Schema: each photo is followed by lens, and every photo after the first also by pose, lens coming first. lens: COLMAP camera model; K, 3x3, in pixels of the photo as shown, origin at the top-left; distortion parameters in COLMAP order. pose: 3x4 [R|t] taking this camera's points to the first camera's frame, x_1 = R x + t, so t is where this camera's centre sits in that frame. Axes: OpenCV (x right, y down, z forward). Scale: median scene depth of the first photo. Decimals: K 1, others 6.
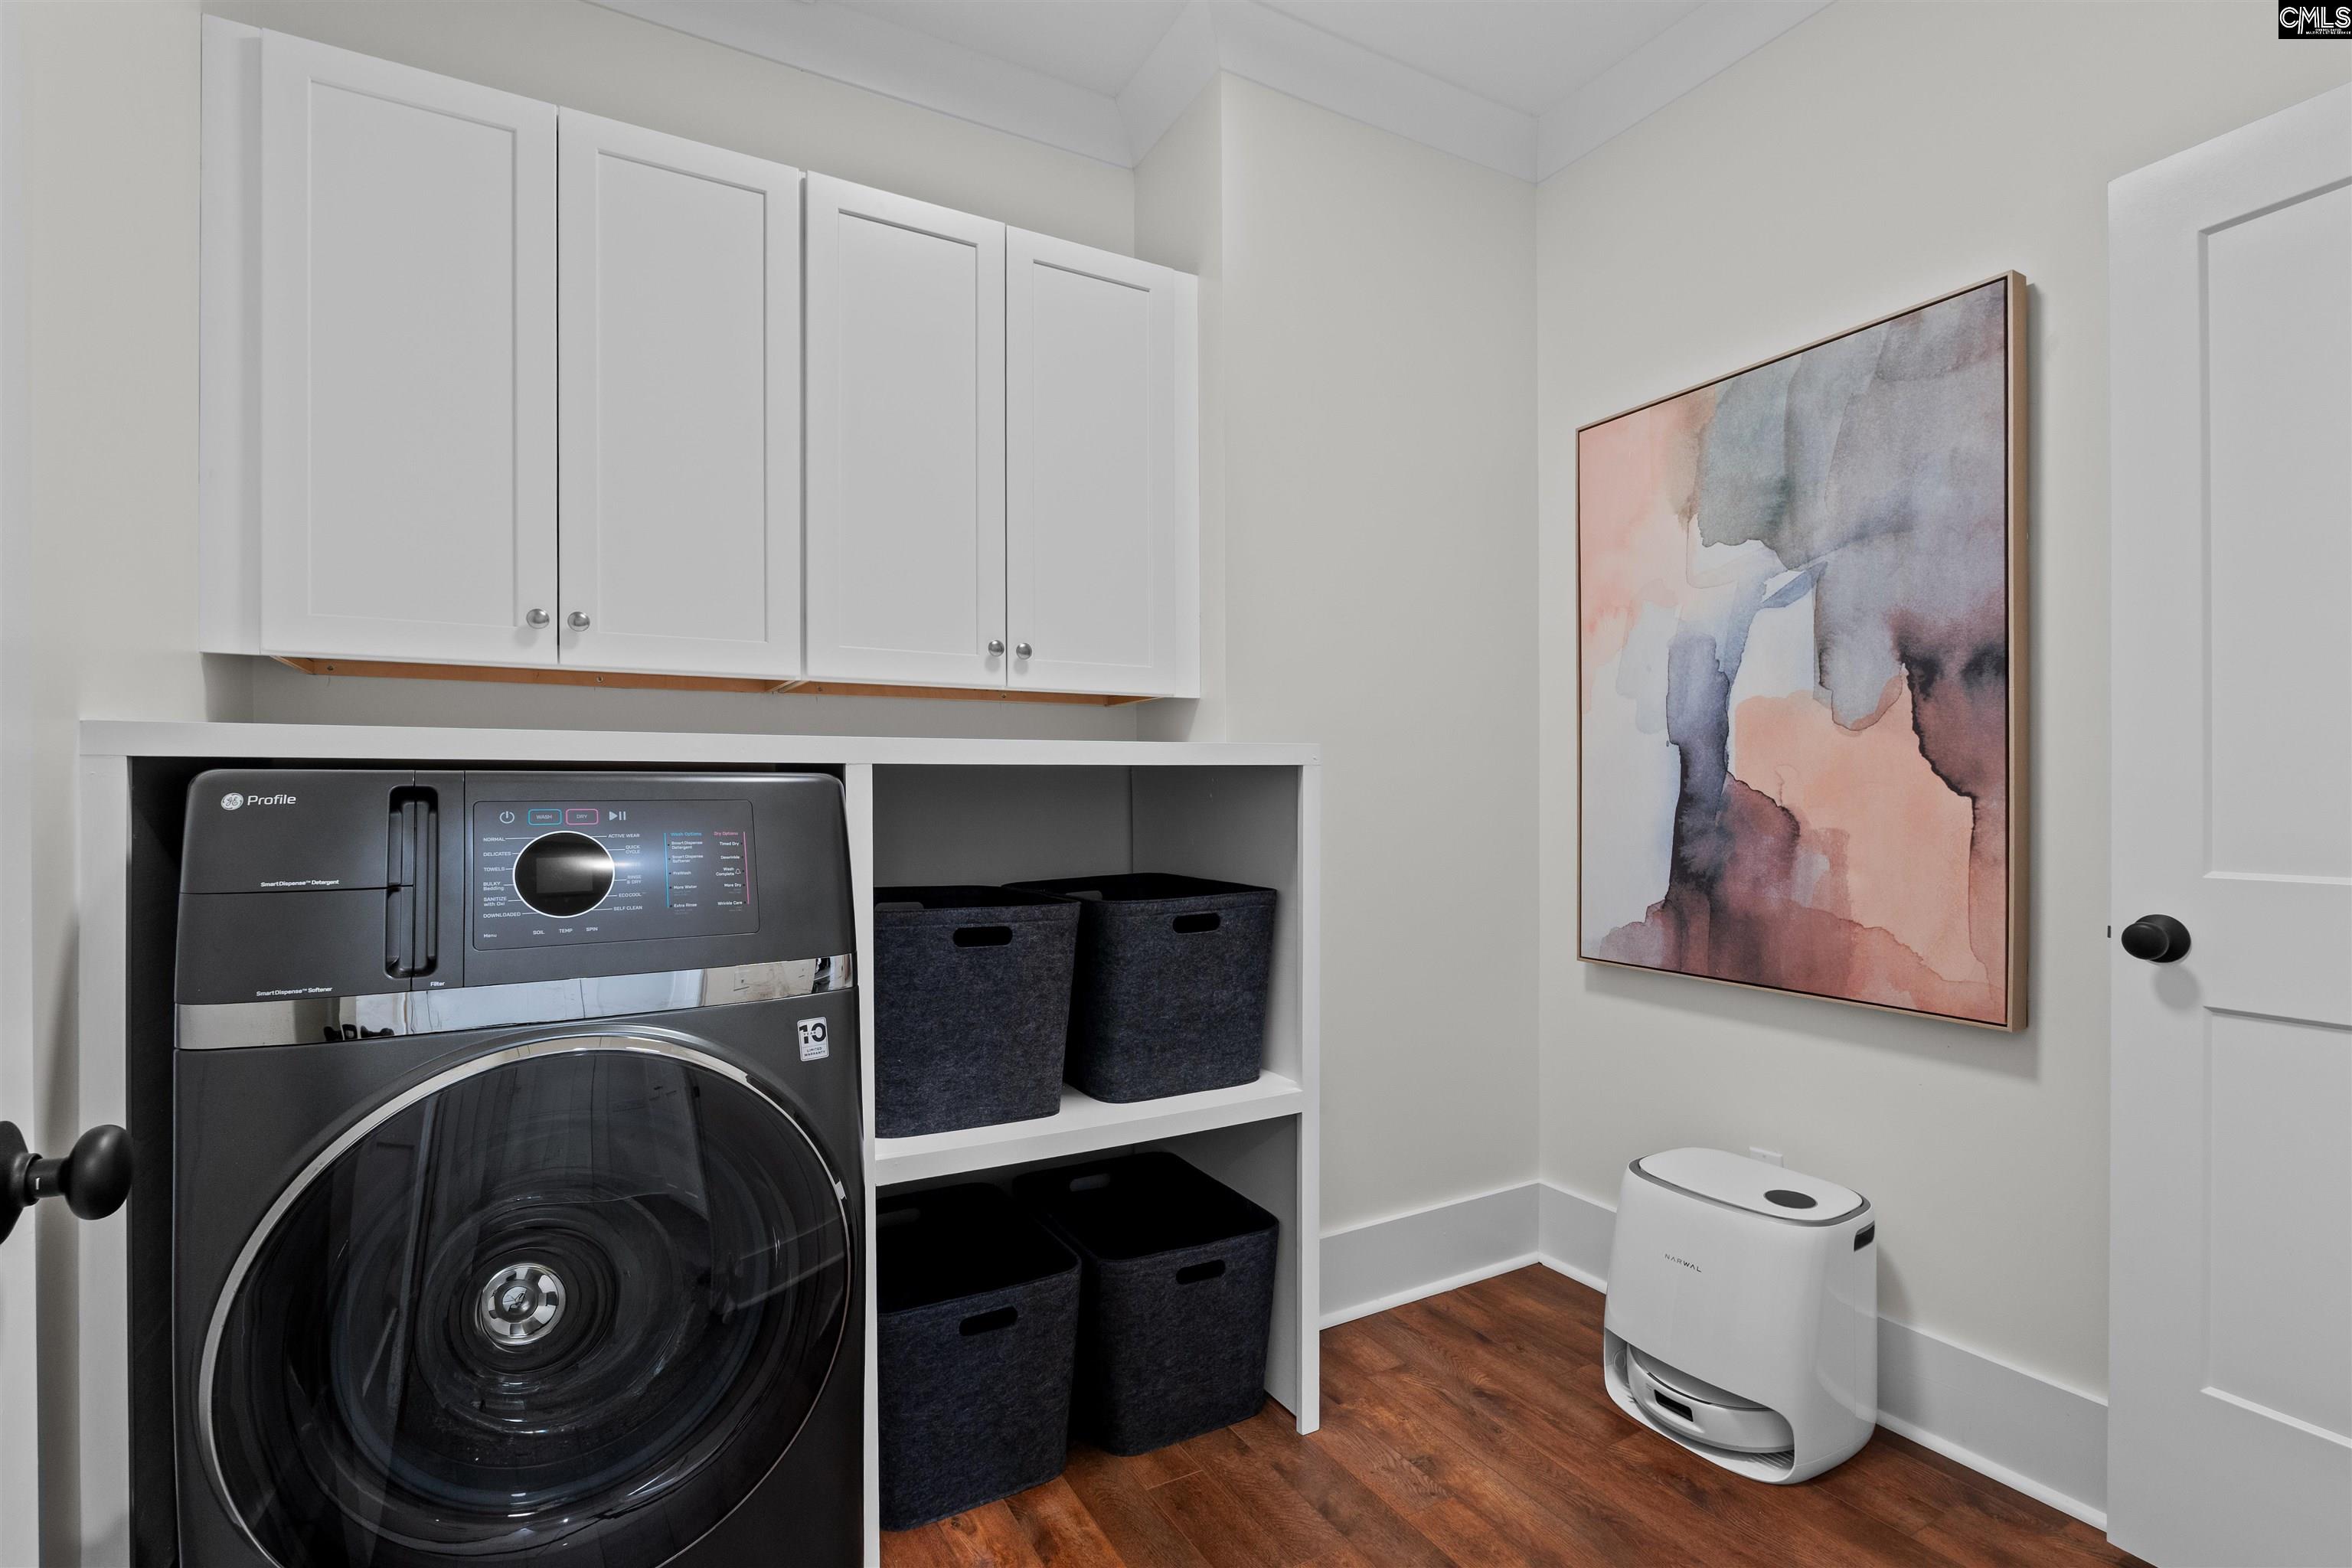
lens RADIAL K [[1079.1, 0, 1171.1], [0, 1079.1, 805.9], [0, 0, 1]] dist [-0.010142, -0.000230]
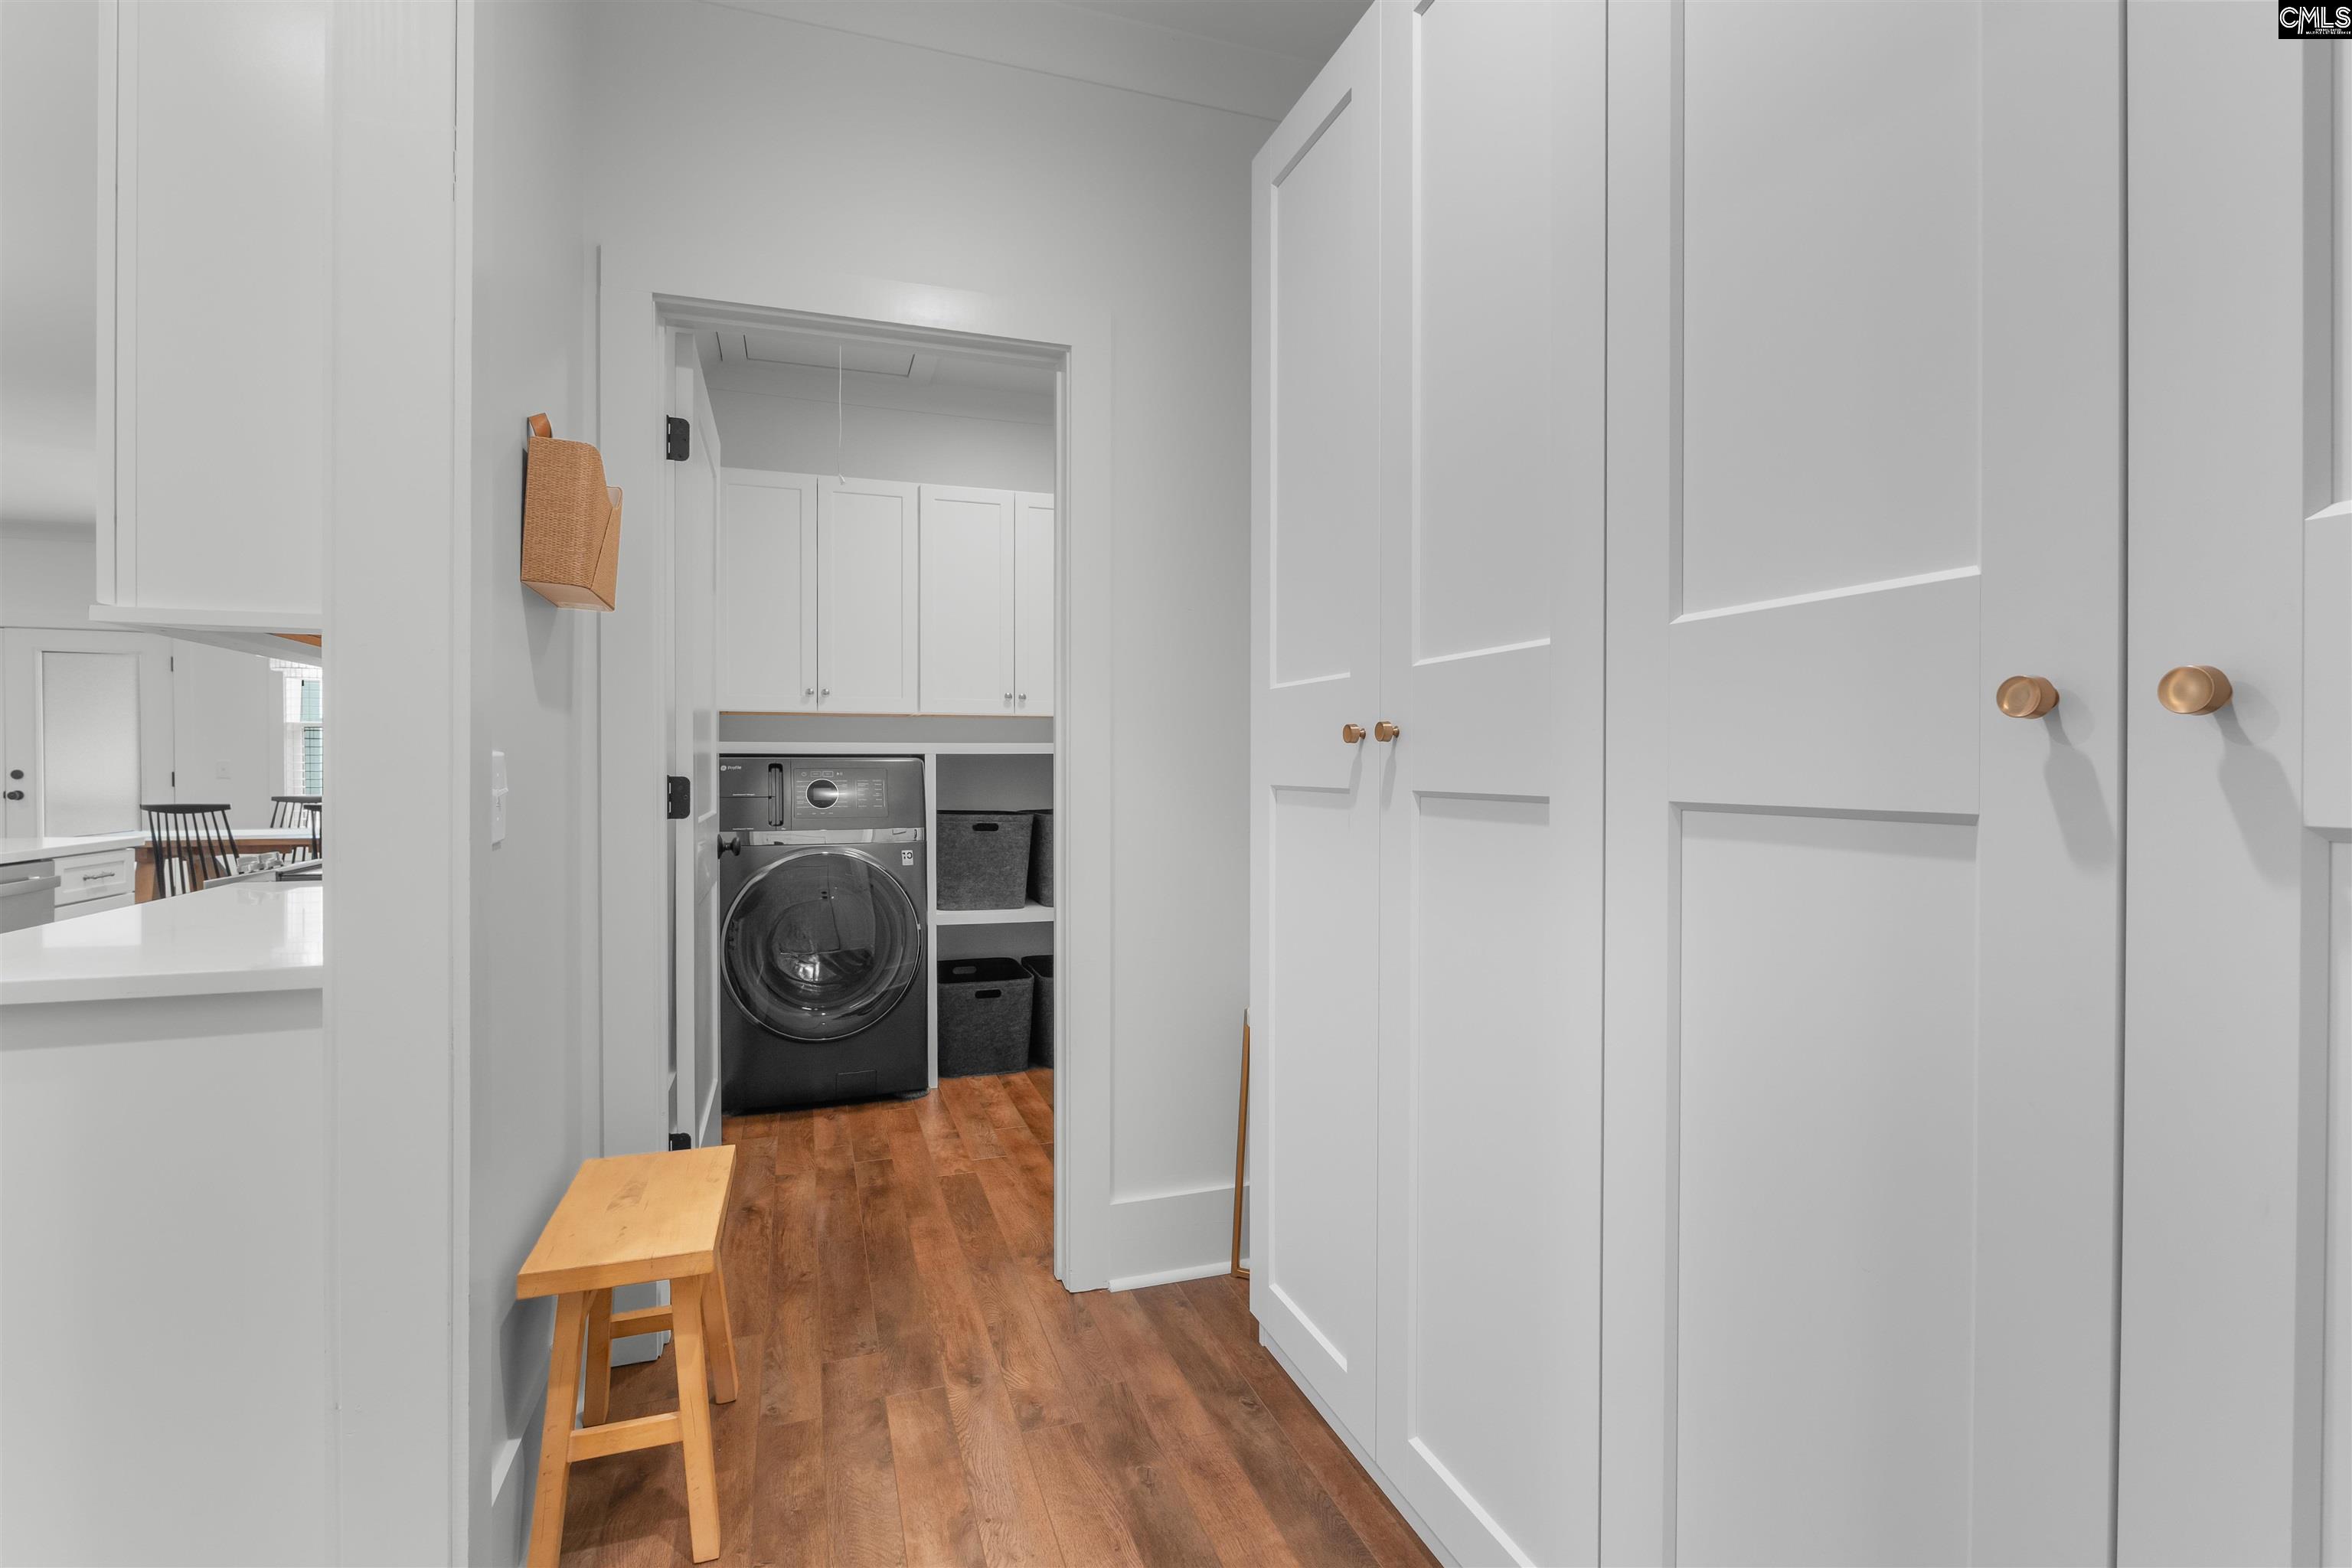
lens RADIAL K [[1074.1, 0, 1171.4], [0, 1074.1, 782.1], [0, 0, 1]] dist [-0.006853, 0.000204]
pose [[0.983949, 0.006823, -0.178322, 0.688741], [-0.005688, 0.999960, 0.006872, 0.005568], [0.178361, -0.005747, 0.983948, -1.318316]]
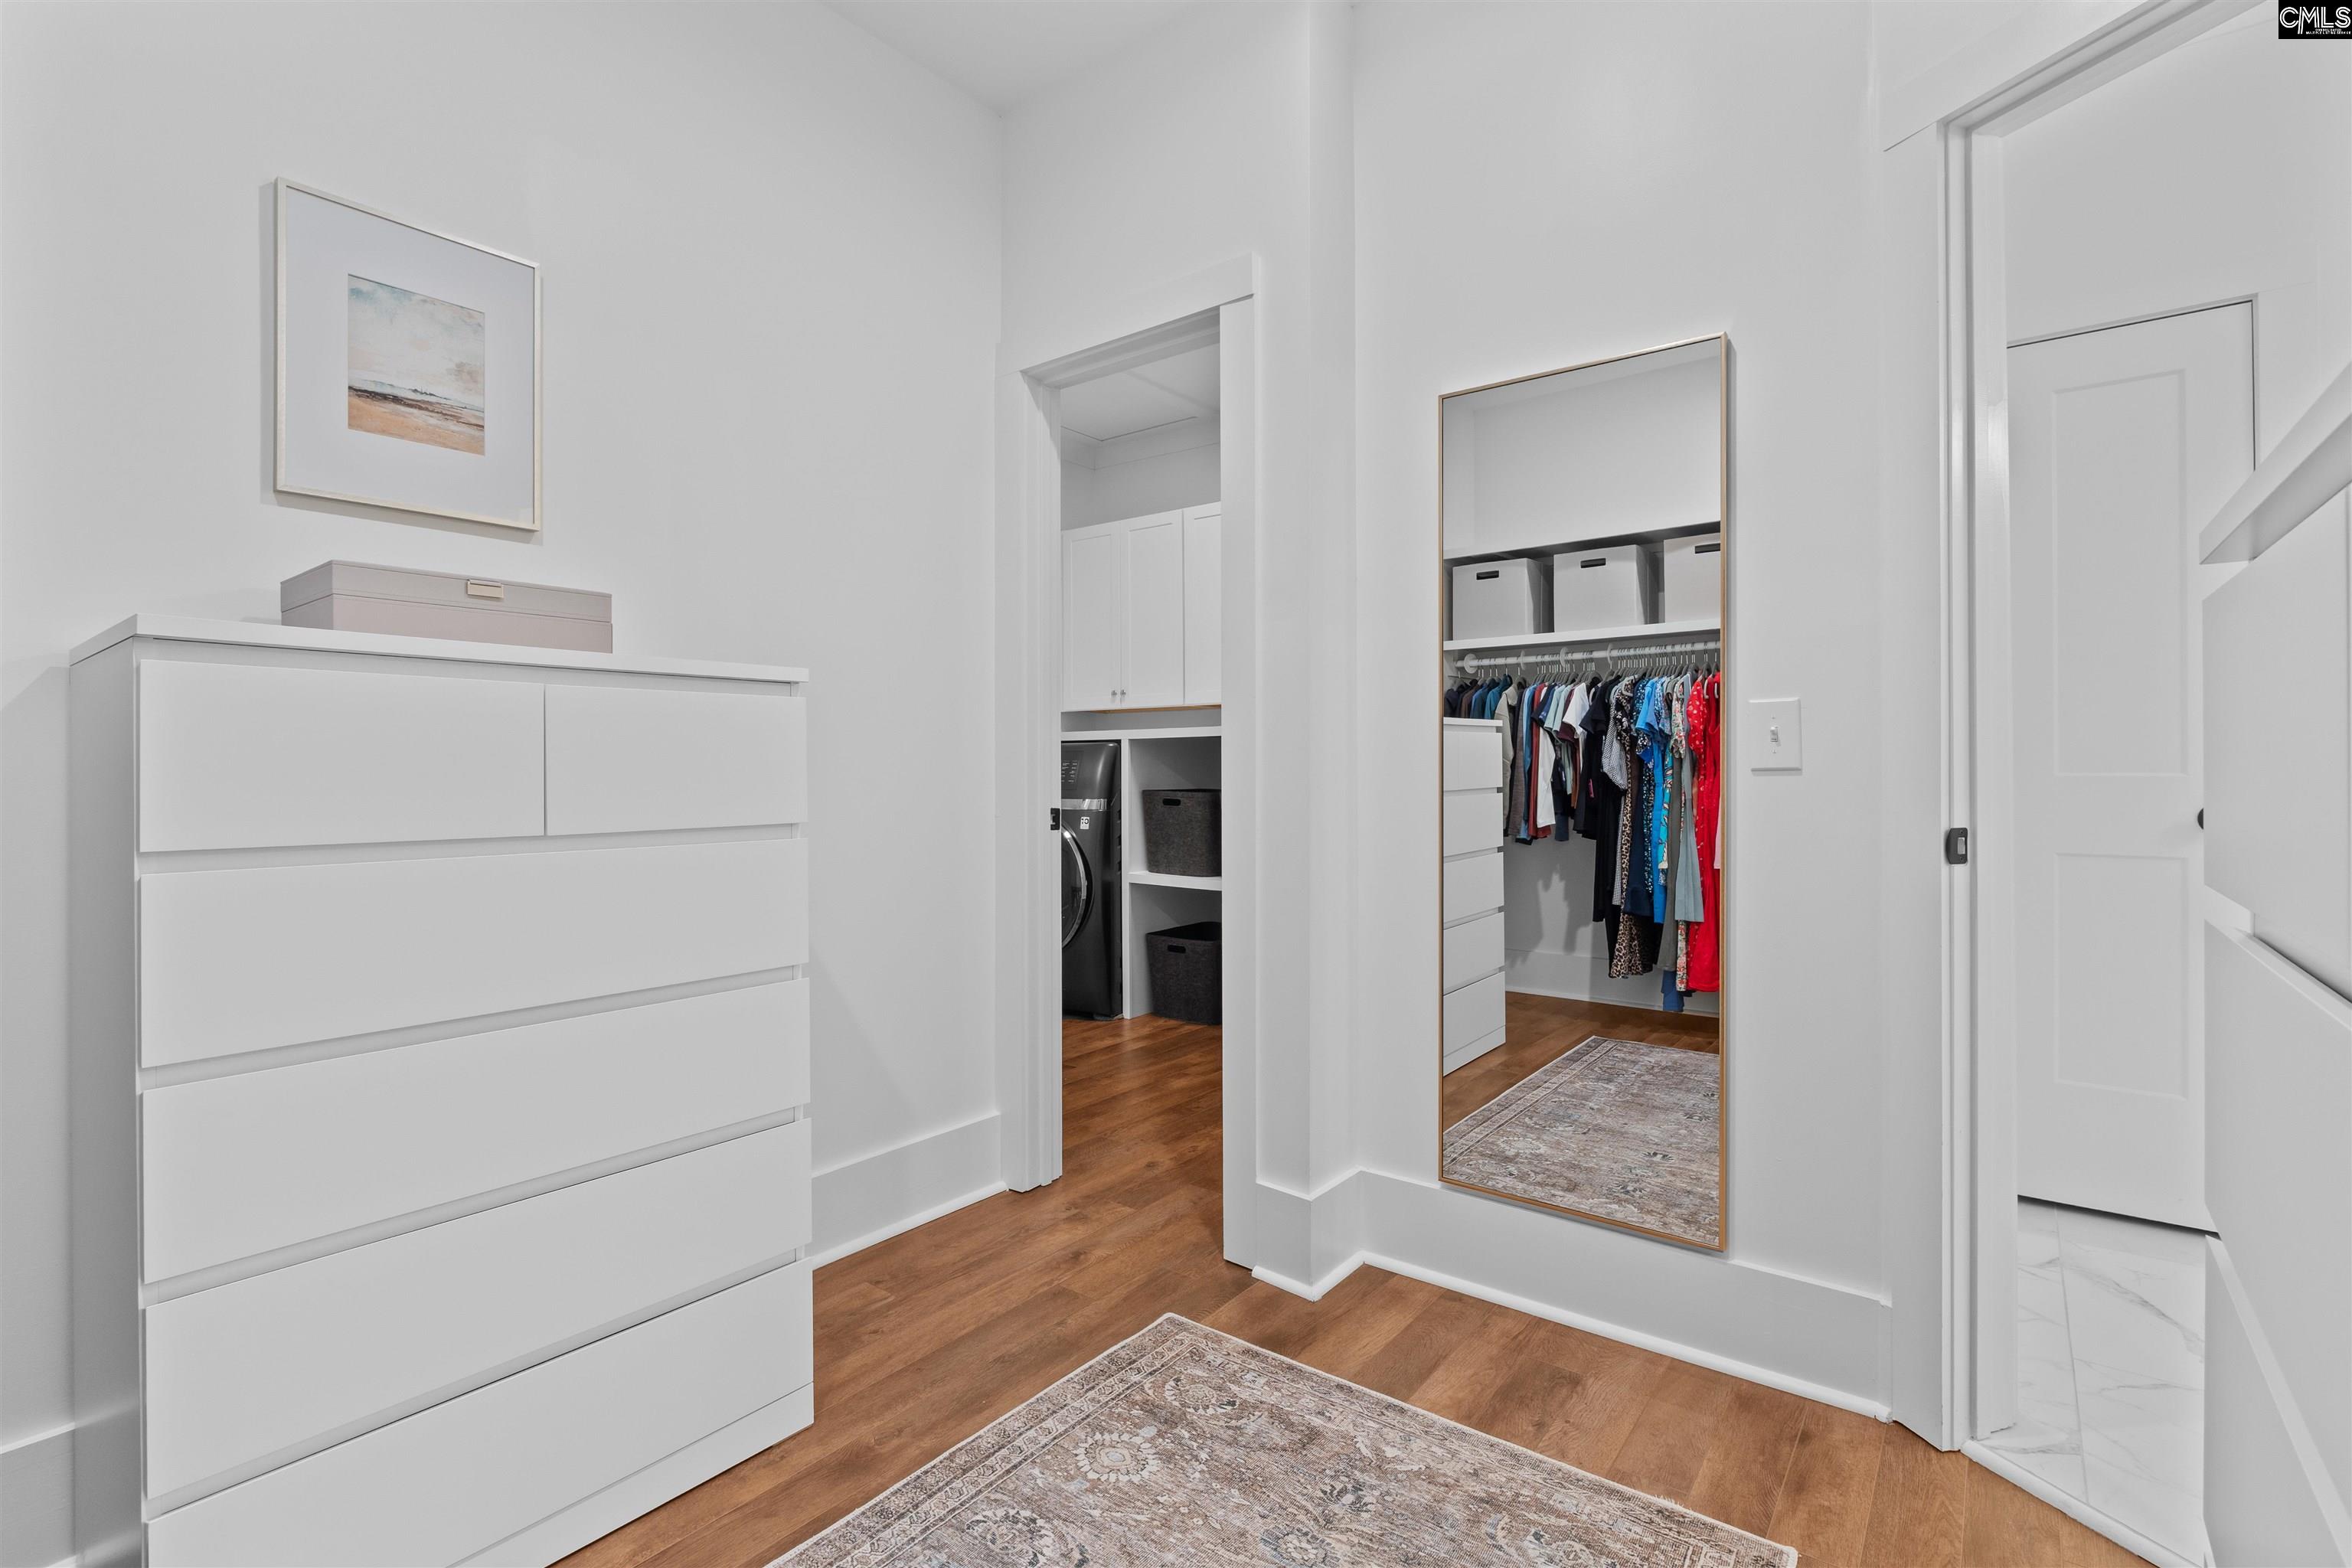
lens RADIAL K [[1087.6, 0, 1169.2], [0, 1087.6, 781.2], [0, 0, 1]] dist [-0.010287, 0.000160]
pose [[0.392576, 0.012224, -0.919638, 2.491821], [-0.005468, 0.999925, 0.010958, 0.042927], [0.919703, 0.000727, 0.392613, -0.069271]]
